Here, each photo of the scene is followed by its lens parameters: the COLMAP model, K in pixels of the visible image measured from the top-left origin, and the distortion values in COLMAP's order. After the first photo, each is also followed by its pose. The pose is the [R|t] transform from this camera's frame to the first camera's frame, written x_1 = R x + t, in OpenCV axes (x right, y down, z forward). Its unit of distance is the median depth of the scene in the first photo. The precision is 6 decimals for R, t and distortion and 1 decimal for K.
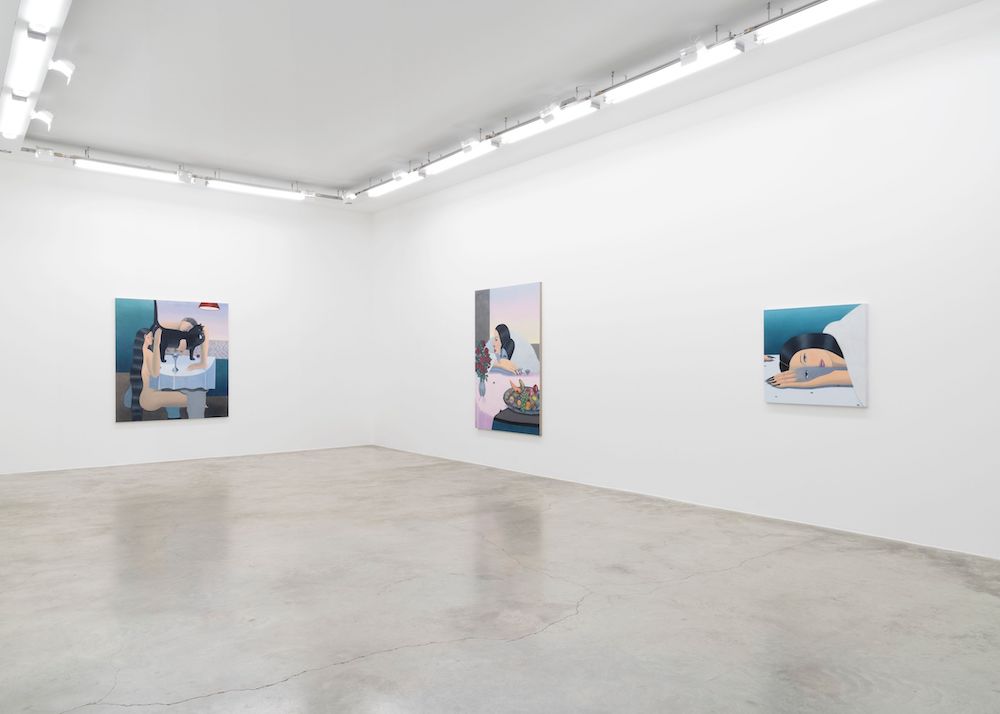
lens RADIAL K [[741.5, 0, 500.2], [0, 741.5, 359.2], [0, 0, 1]] dist [-0.037410, -0.004678]
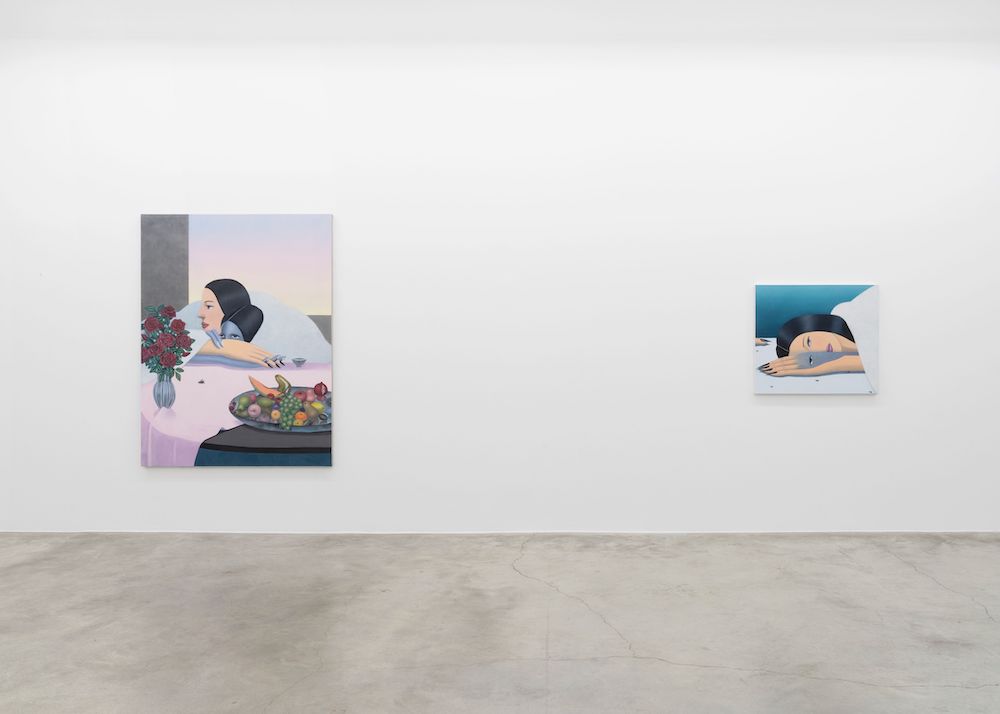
lens RADIAL K [[741.5, 0, 499.9], [0, 741.5, 351.2], [0, 0, 1]] dist [-0.037410, -0.004678]
pose [[0.588427, -0.001826, 0.808549, -0.356135], [-0.004708, 0.999973, 0.005685, 0.004358], [-0.808537, -0.007152, 0.588402, 0.528878]]
